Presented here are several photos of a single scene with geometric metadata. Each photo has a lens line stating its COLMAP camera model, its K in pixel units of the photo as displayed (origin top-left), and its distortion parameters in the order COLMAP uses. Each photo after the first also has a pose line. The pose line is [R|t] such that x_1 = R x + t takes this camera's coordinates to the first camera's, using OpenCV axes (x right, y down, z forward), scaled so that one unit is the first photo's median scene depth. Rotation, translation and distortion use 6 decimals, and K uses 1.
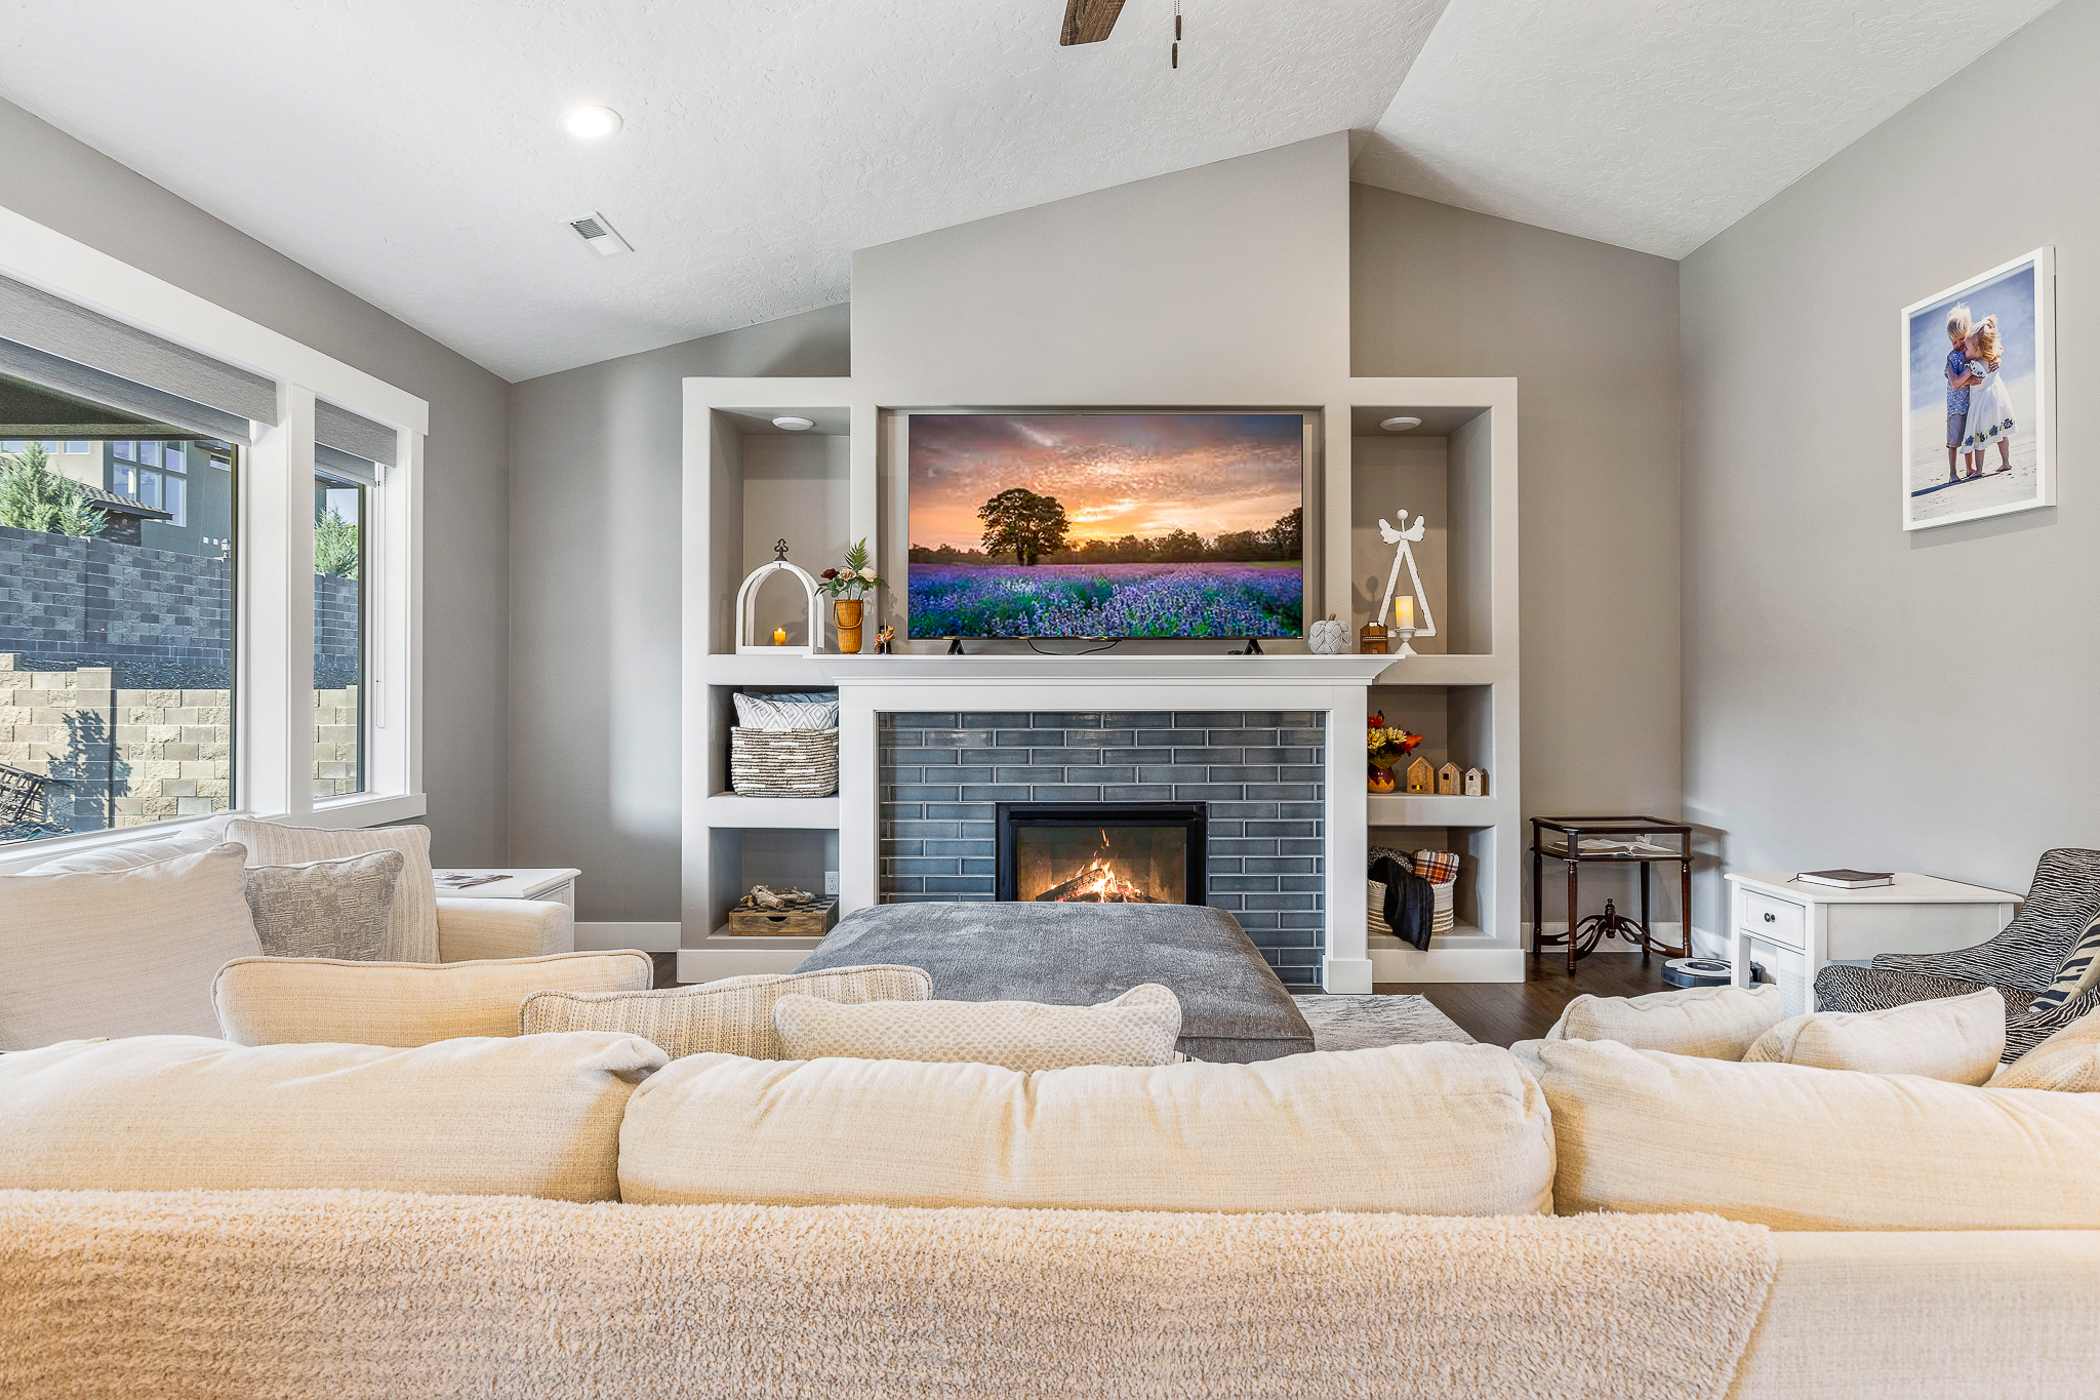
lens RADIAL K [[1067.0, 0, 1038.4], [0, 1067.0, 683.6], [0, 0, 1]] dist [-0.005460, 0.000724]
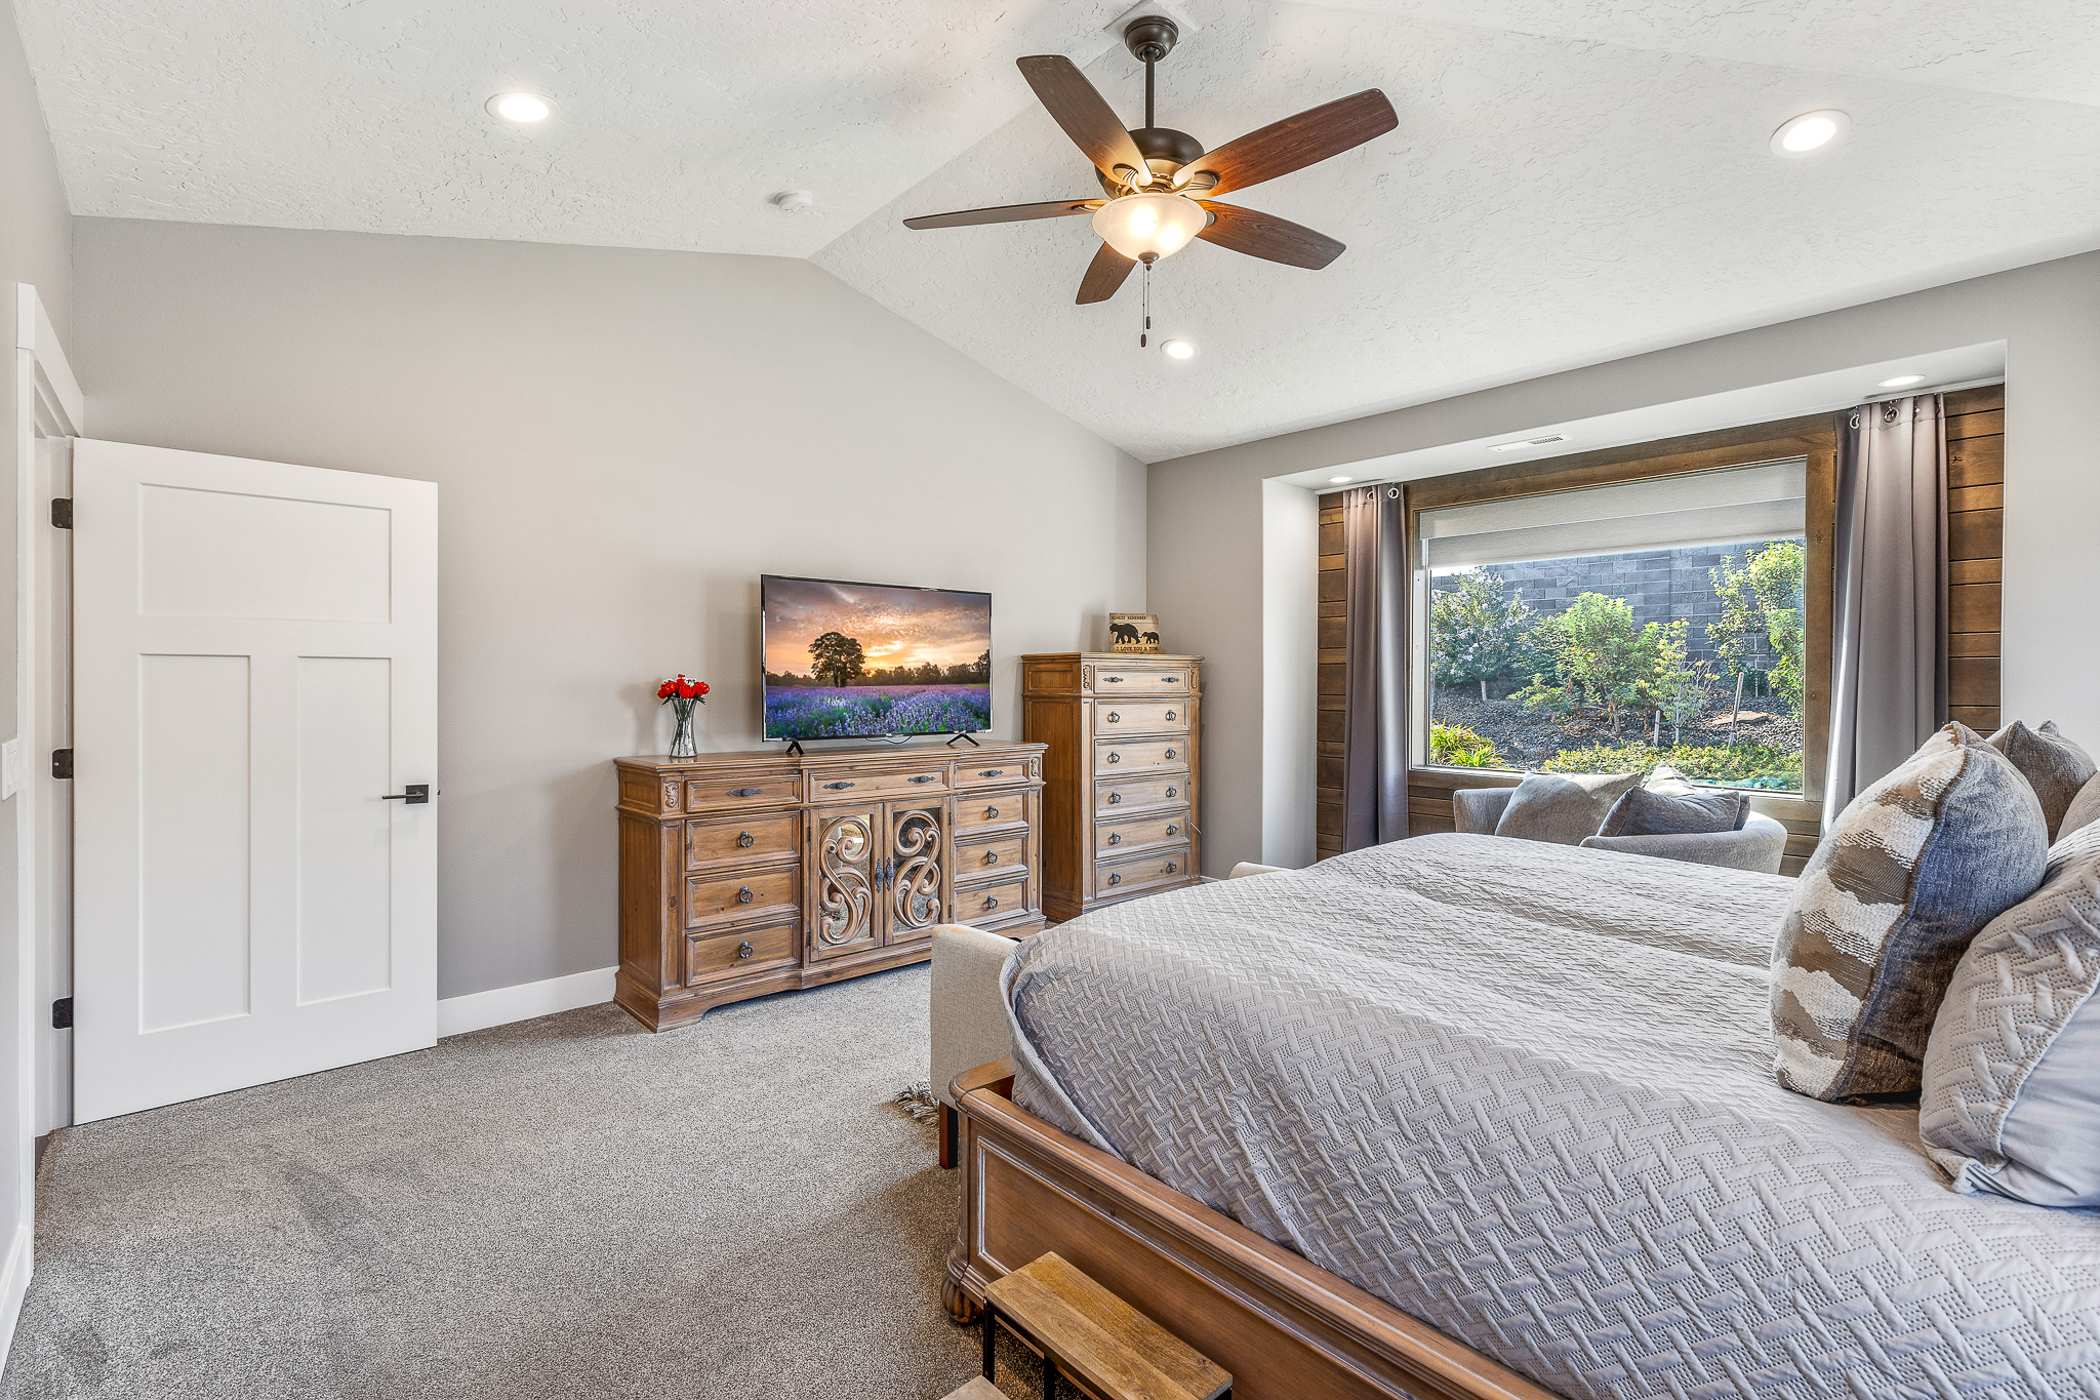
lens RADIAL K [[948.2, 0, 1040.1], [0, 948.2, 690.9], [0, 0, 1]] dist [0.009160, -0.004184]
pose [[0.739542, -0.004091, 0.673098, -0.658191], [0.023777, 0.999516, -0.020049, -0.073796], [-0.672690, 0.030831, 0.739281, -0.103915]]
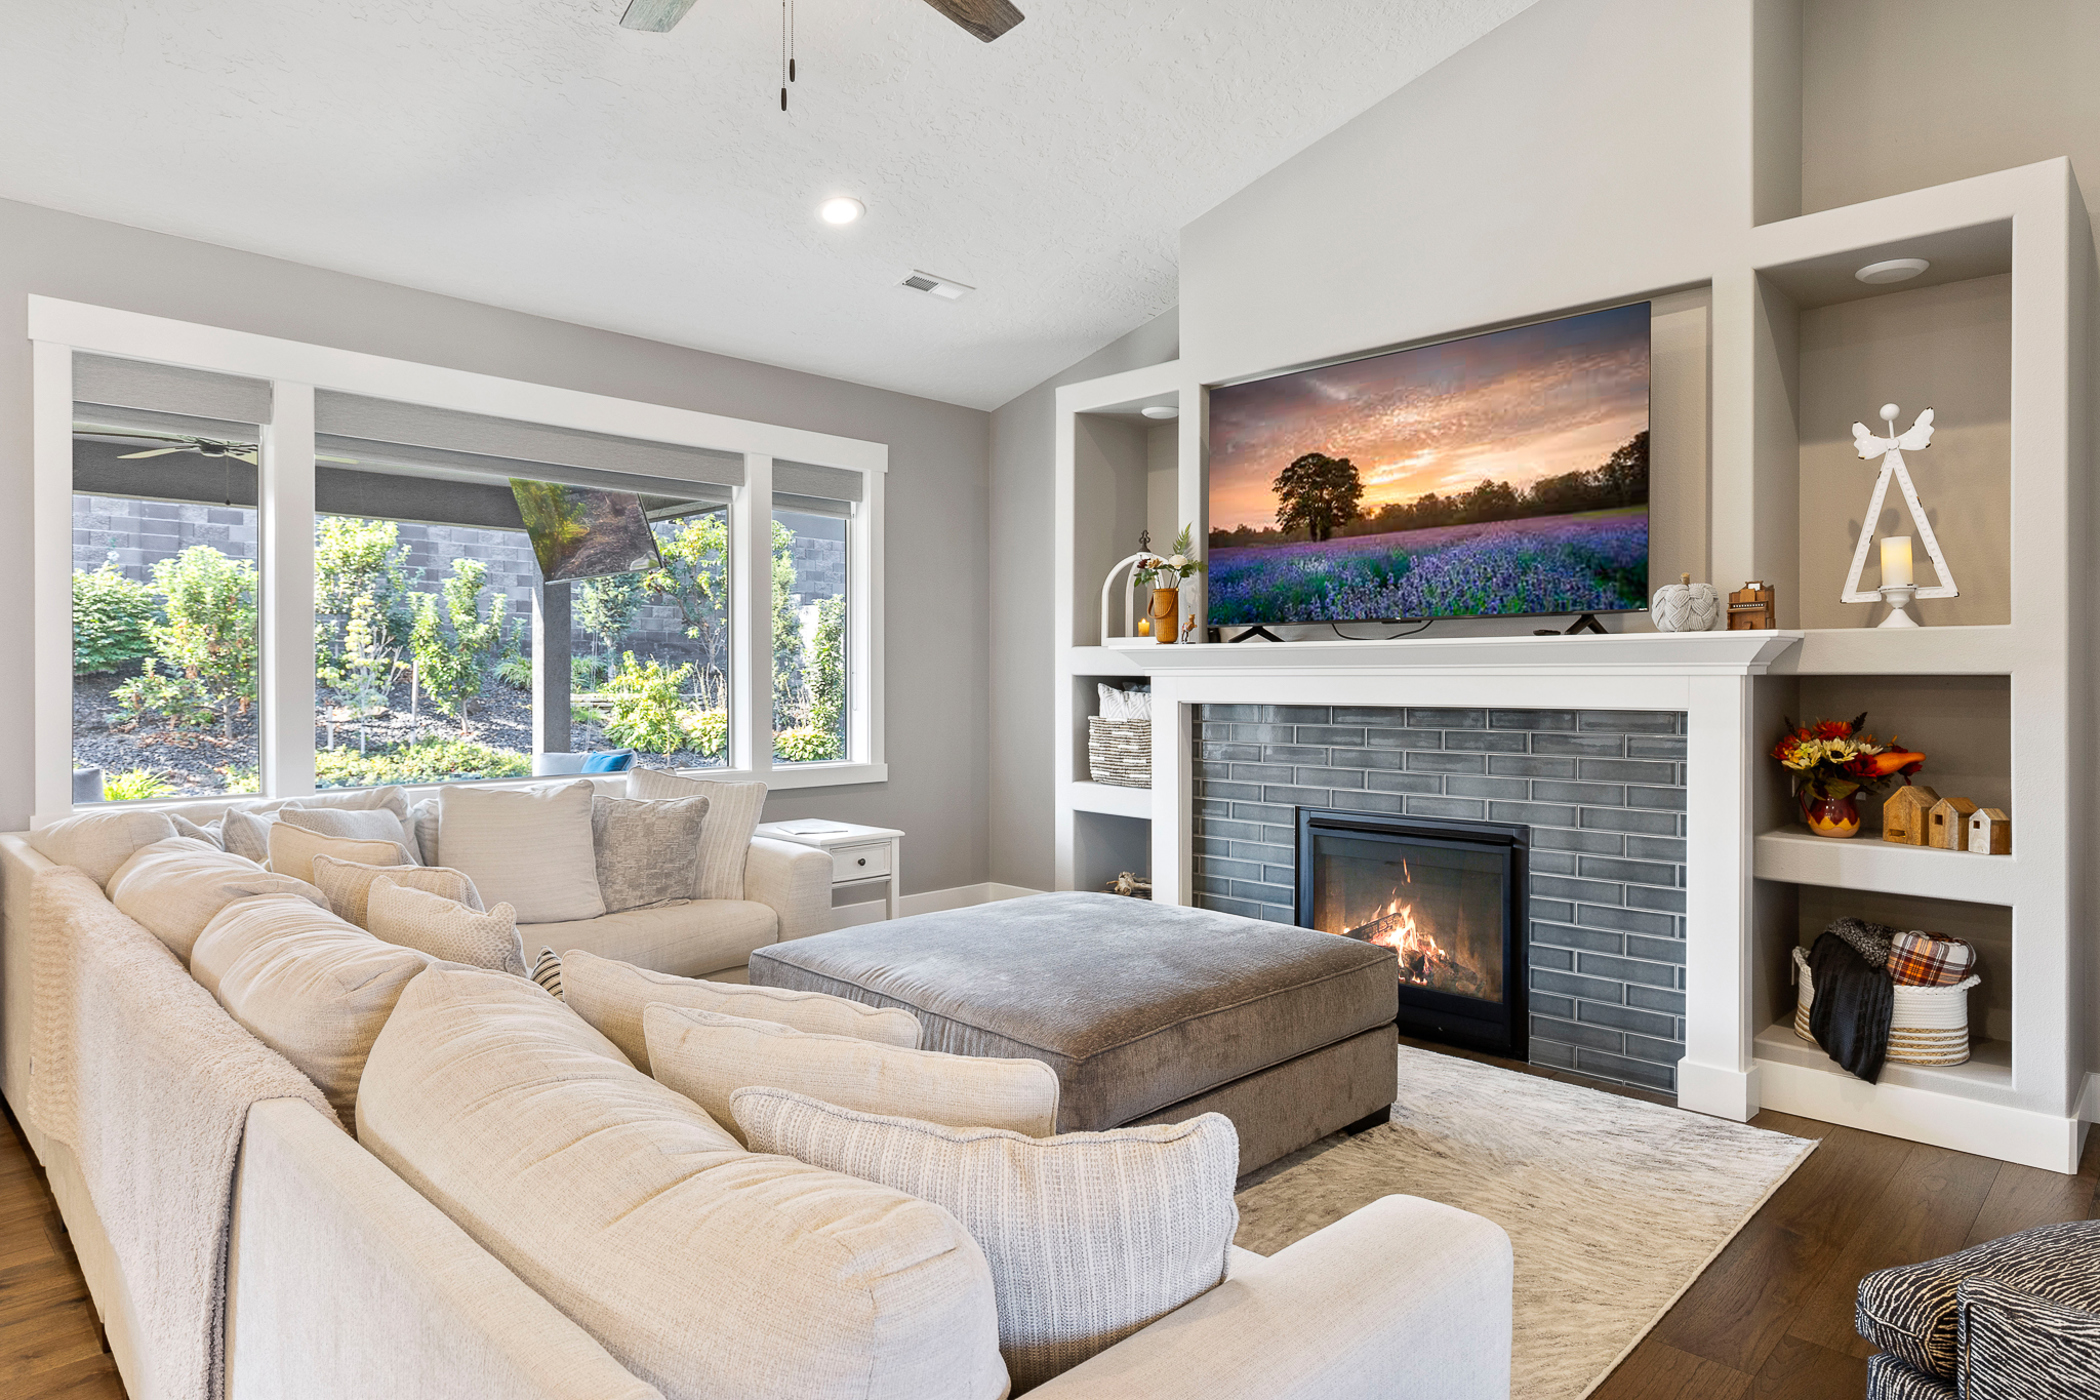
lens RADIAL K [[1224.9, 0, 1068.9], [0, 1224.9, 686.6], [0, 0, 1]] dist [-0.006626, 0.004815]
pose [[0.723003, 0.005818, -0.690821, 0.538118], [0.001602, 0.999948, 0.010099, -0.000174], [0.690844, -0.008409, 0.722955, 0.124464]]
